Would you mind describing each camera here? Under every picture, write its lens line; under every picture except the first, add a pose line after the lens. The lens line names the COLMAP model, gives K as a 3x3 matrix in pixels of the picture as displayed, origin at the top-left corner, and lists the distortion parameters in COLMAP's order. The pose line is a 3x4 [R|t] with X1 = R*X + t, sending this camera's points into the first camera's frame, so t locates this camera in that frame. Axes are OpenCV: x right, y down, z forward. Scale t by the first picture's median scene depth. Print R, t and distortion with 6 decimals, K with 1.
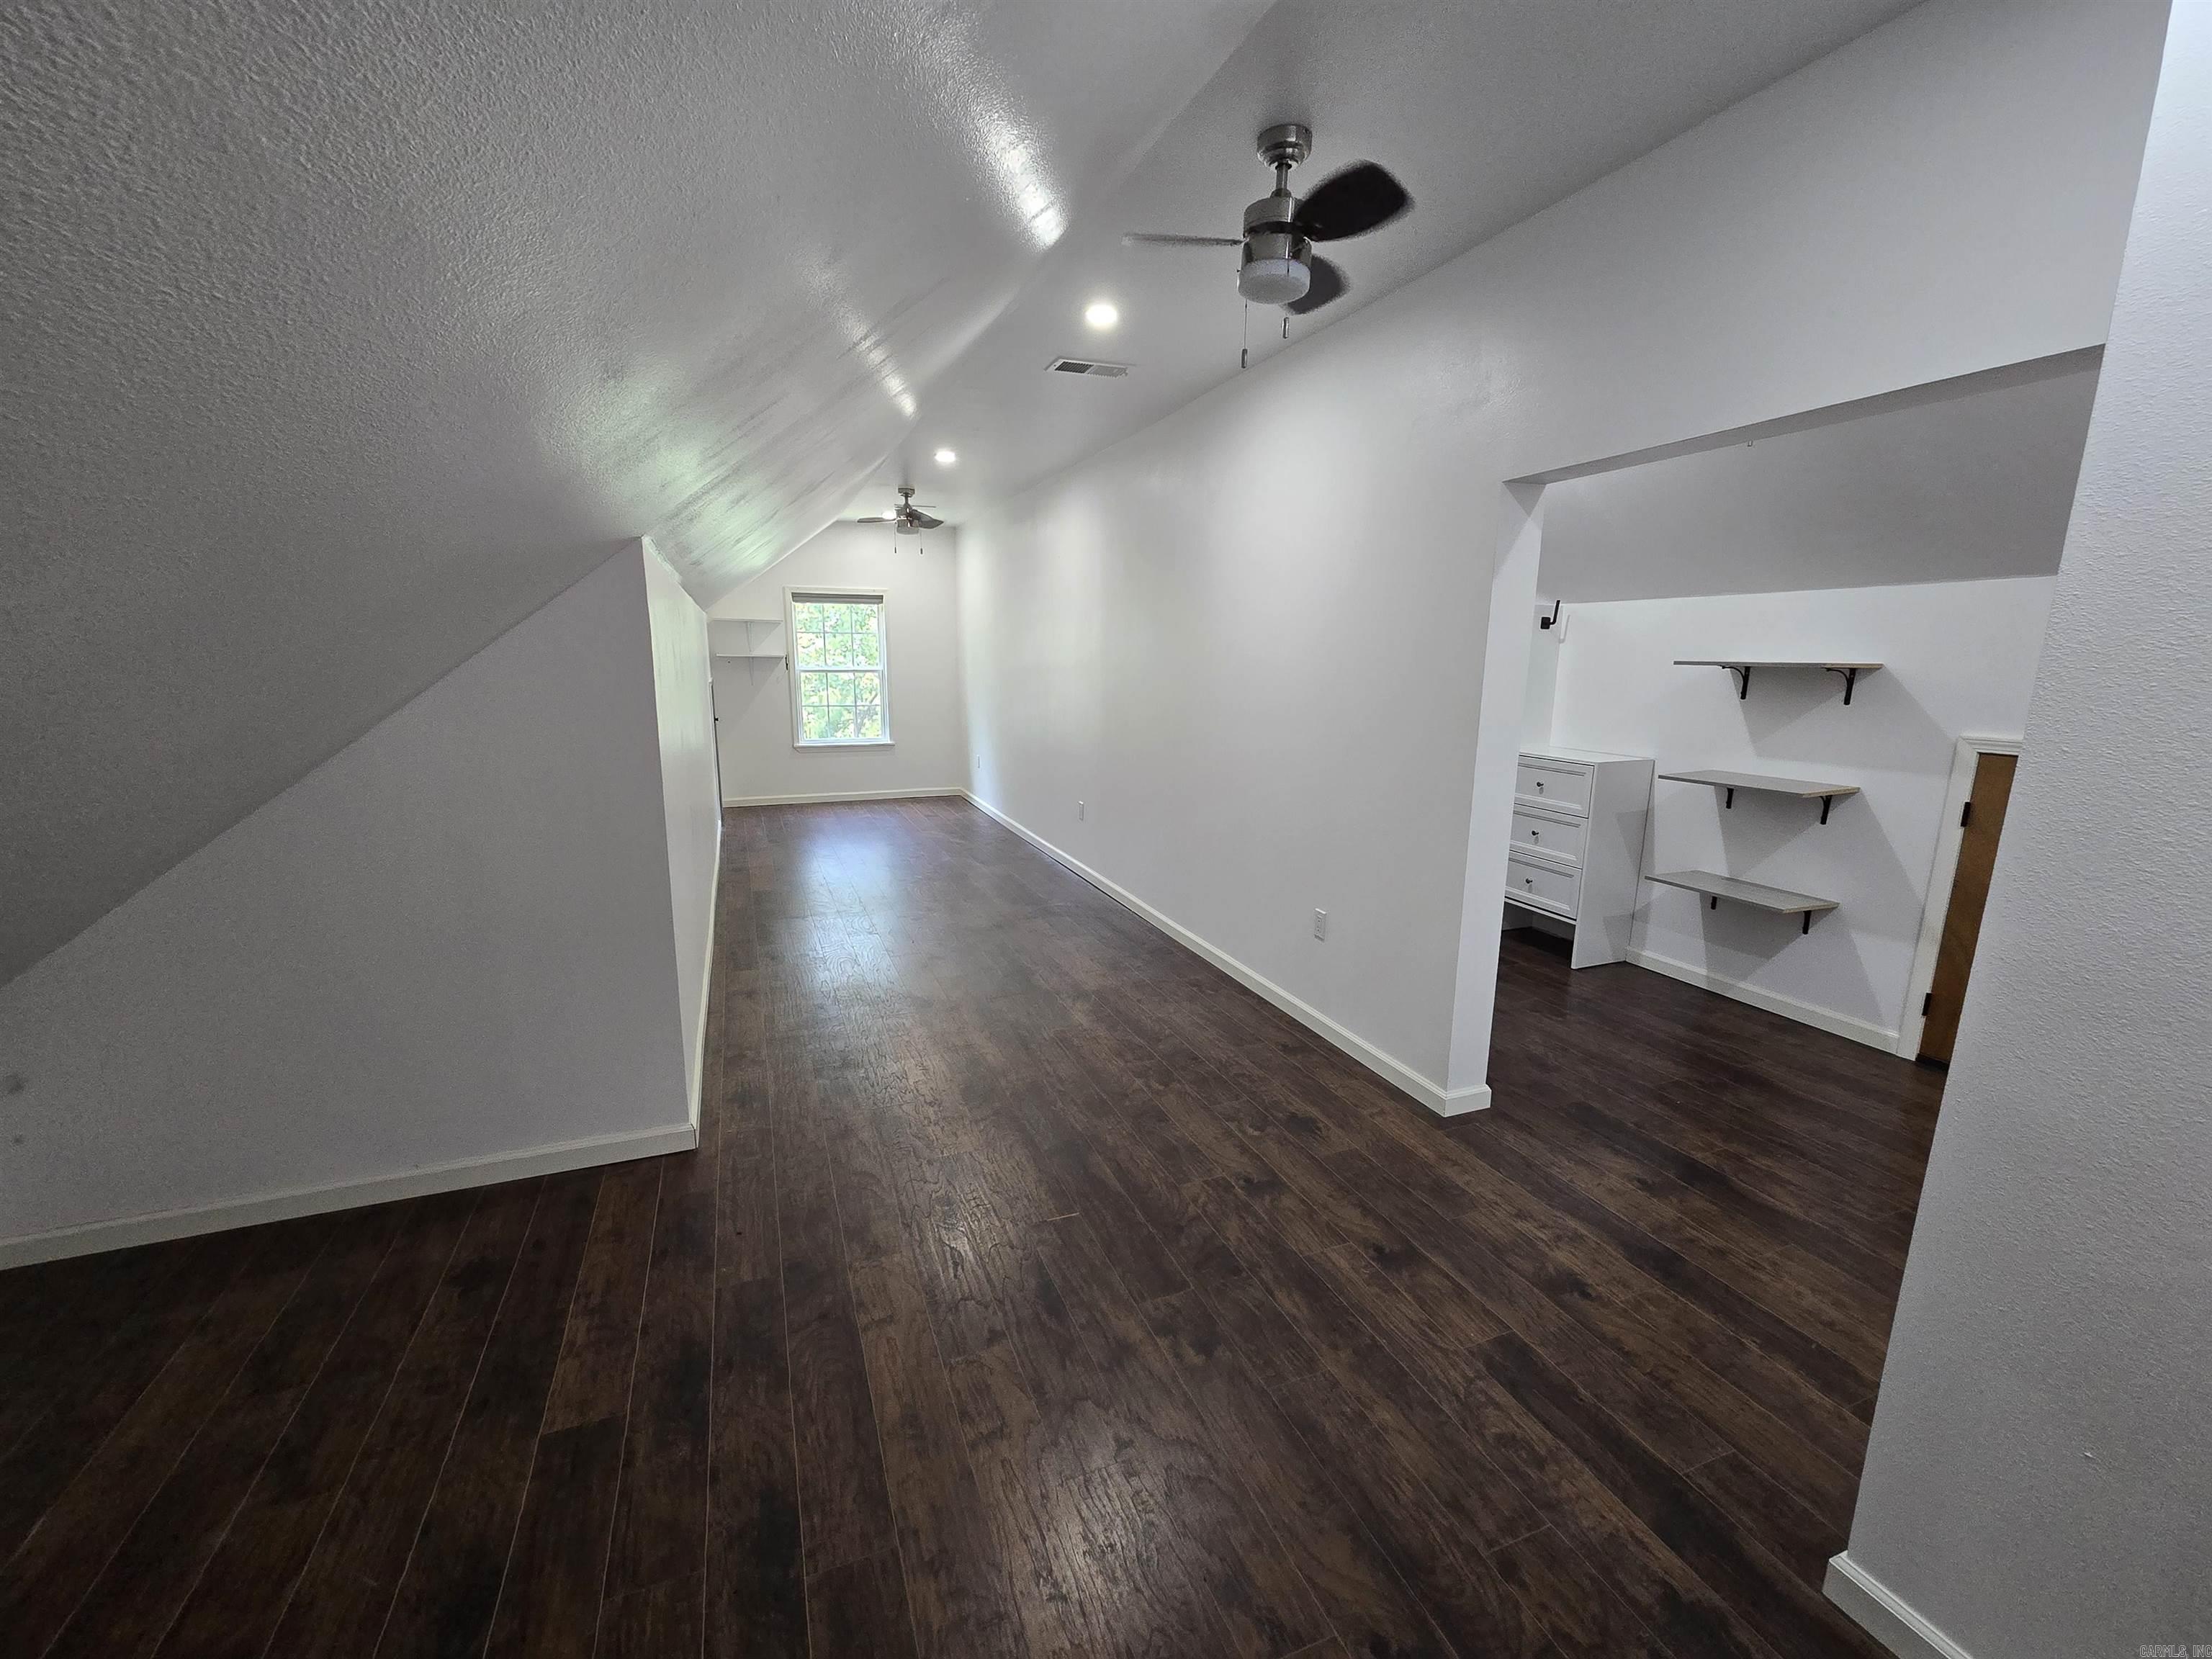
lens RADIAL K [[906.4, 0, 1105.3], [0, 906.4, 832.2], [0, 0, 1]] dist [-0.002368, 0.001768]
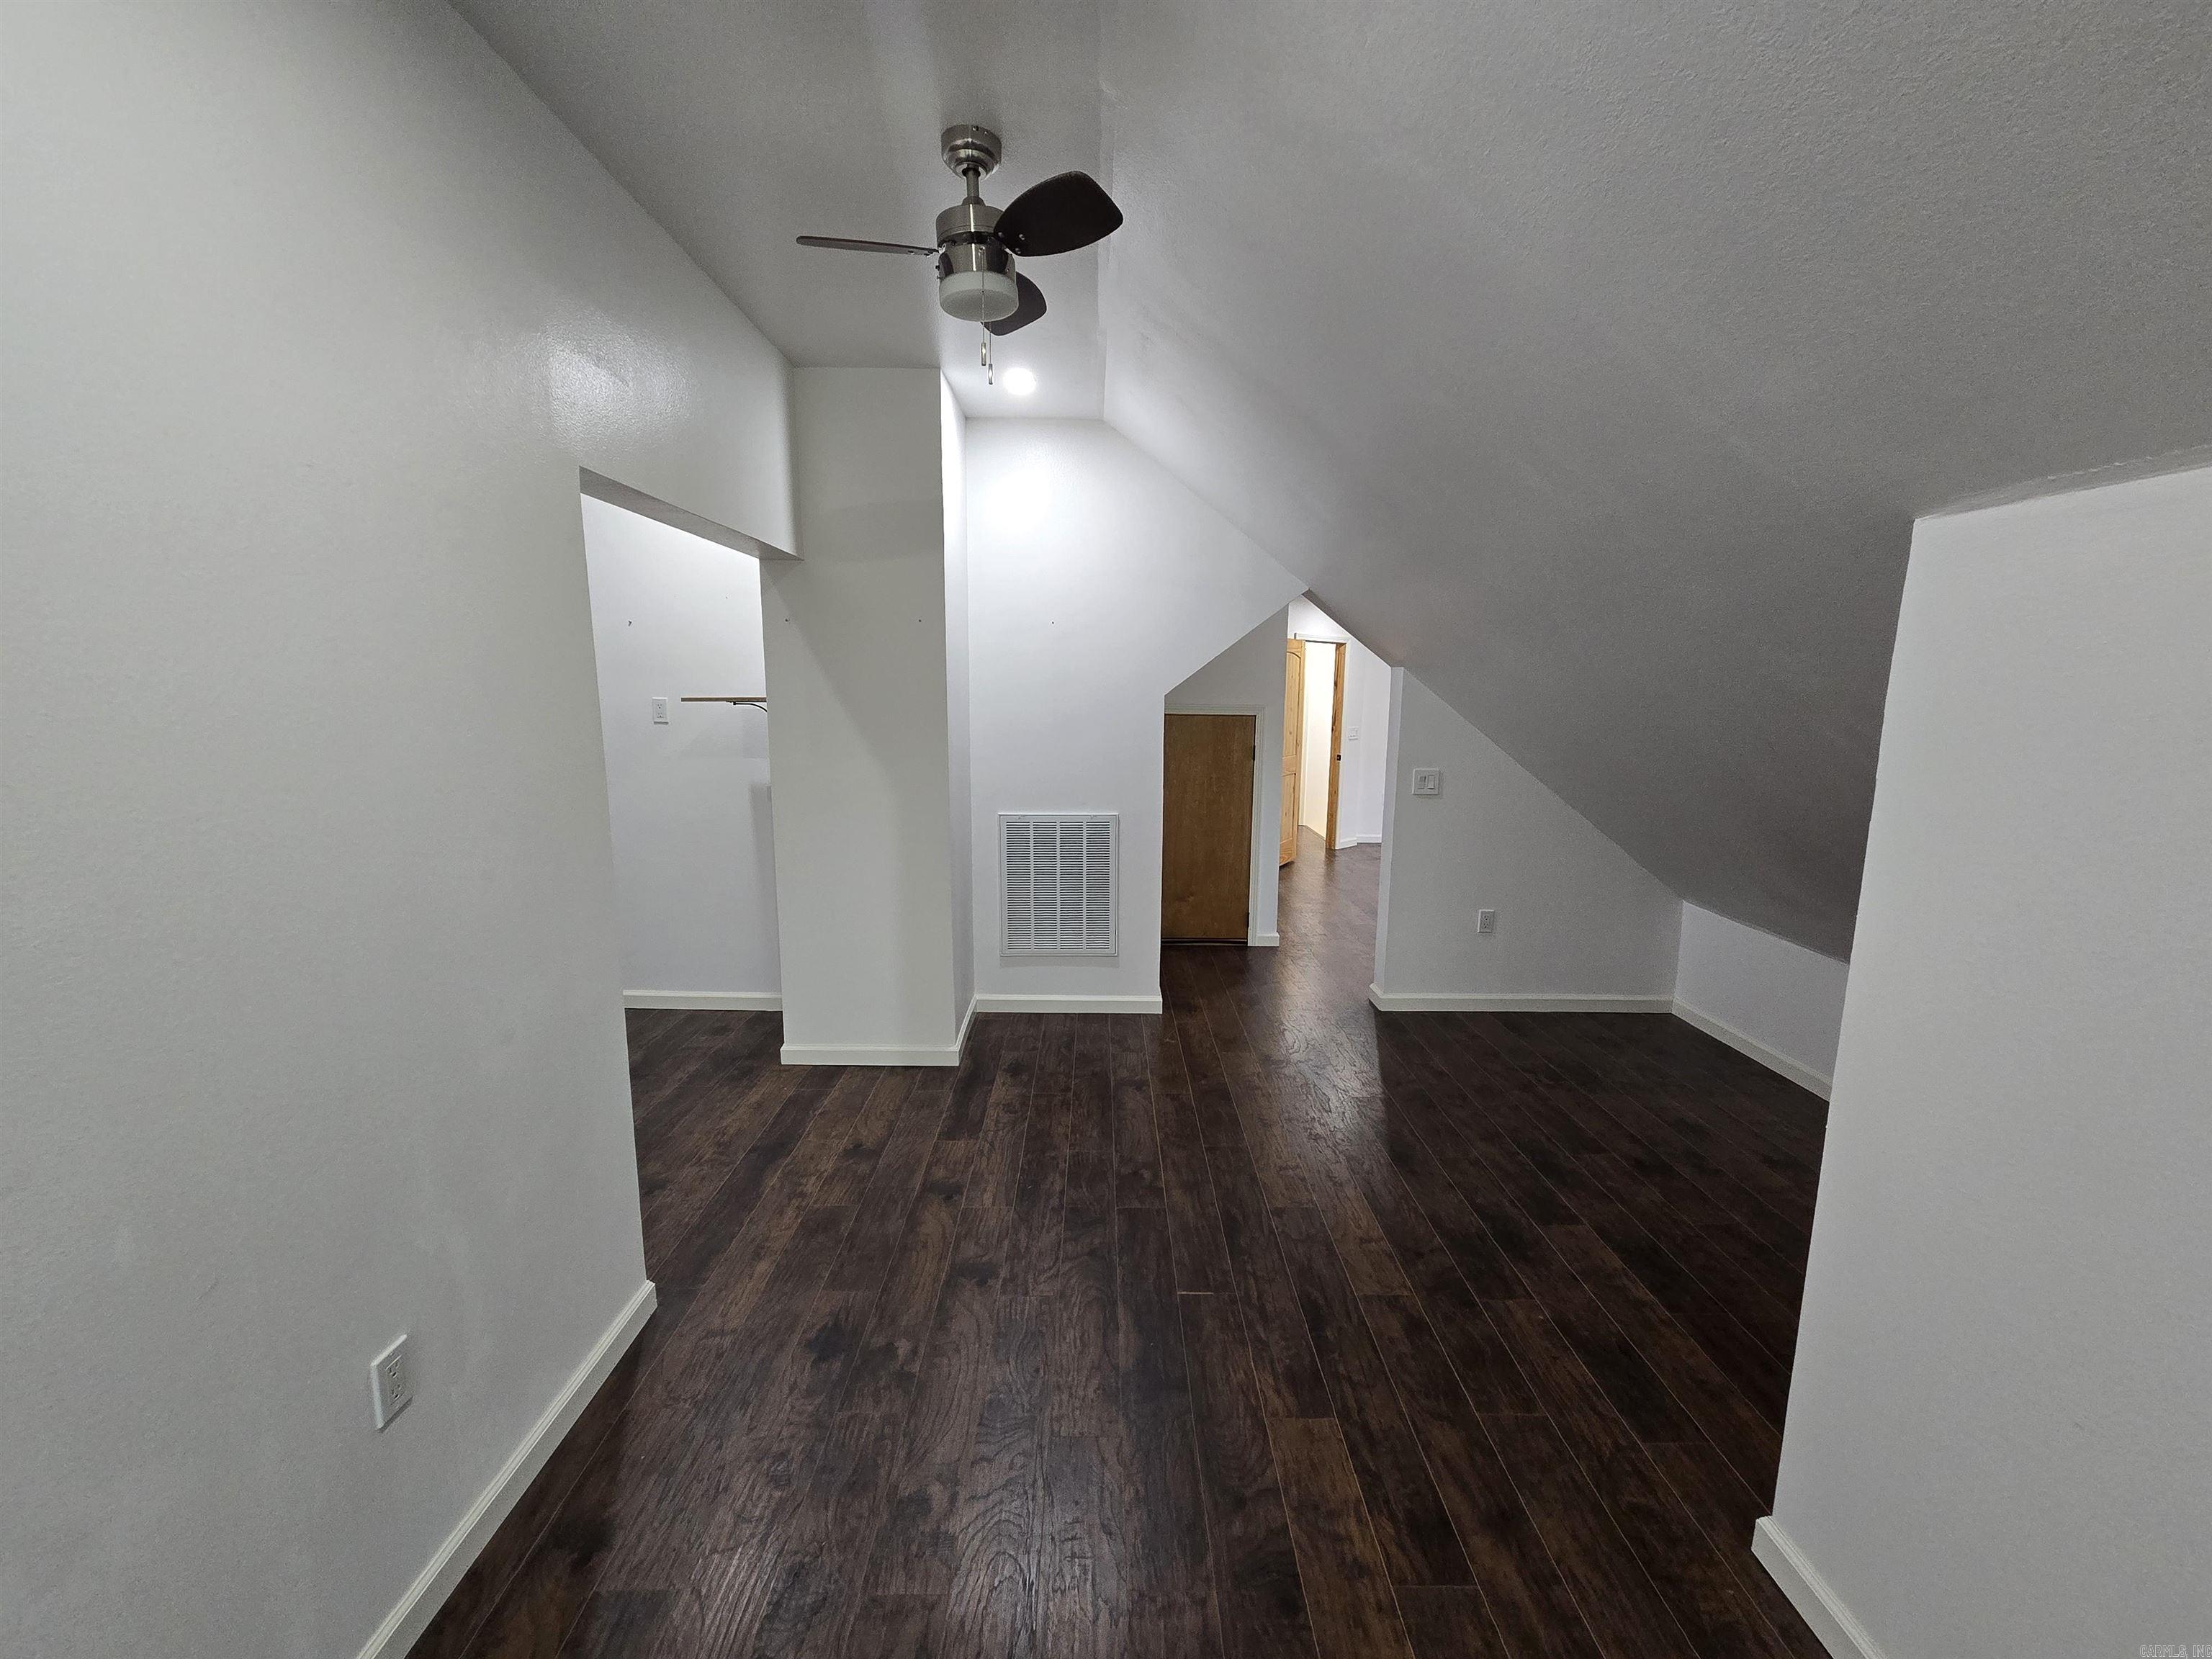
lens RADIAL K [[906.4, 0, 1106.1], [0, 906.4, 830.1], [0, 0, 1]] dist [-0.002368, 0.001768]
pose [[-0.930685, -0.075079, 0.358034, -0.288224], [0.053484, 0.940270, 0.336201, -0.392014], [-0.361891, 0.332047, -0.871080, 1.864301]]
